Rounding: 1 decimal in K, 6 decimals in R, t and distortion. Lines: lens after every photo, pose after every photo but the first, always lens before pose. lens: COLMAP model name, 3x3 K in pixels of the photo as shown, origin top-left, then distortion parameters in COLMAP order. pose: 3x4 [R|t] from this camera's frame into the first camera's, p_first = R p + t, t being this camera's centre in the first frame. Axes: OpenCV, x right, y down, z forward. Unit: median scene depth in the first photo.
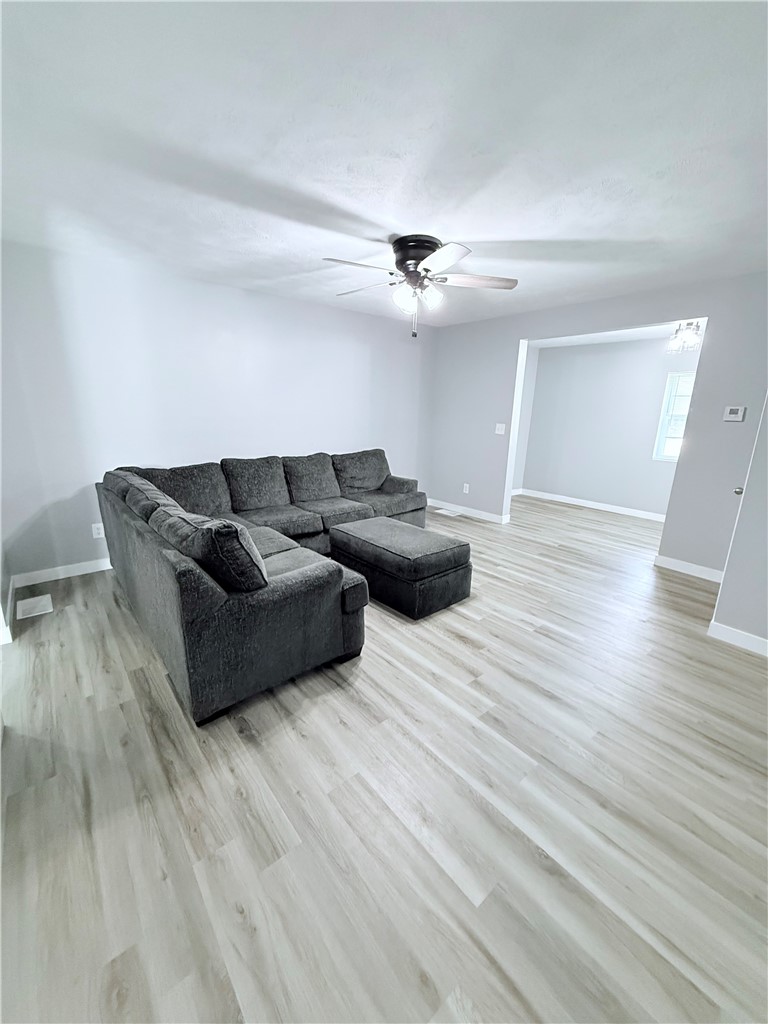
lens RADIAL K [[407.0, 0, 384.0], [0, 407.0, 512.0], [0, 0, 1]] dist [0.000380, 0.000709]
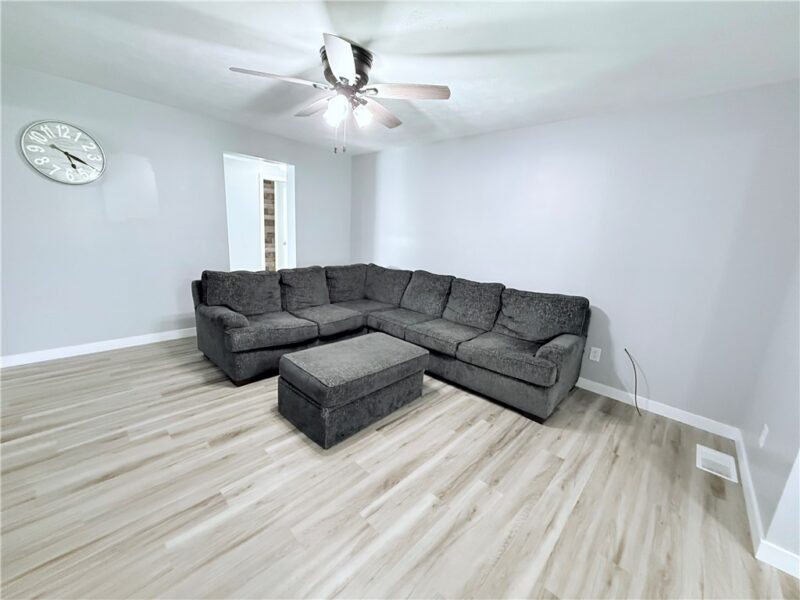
lens RADIAL K [[318.0, 0, 400.0], [0, 318.0, 300.0], [0, 0, 1]] dist [0.000380, 0.000709]
pose [[0.119163, 0.199469, -0.972632, 0.964212], [-0.302883, 0.940221, 0.155714, -0.271013], [0.945549, 0.276039, 0.172455, 1.154592]]
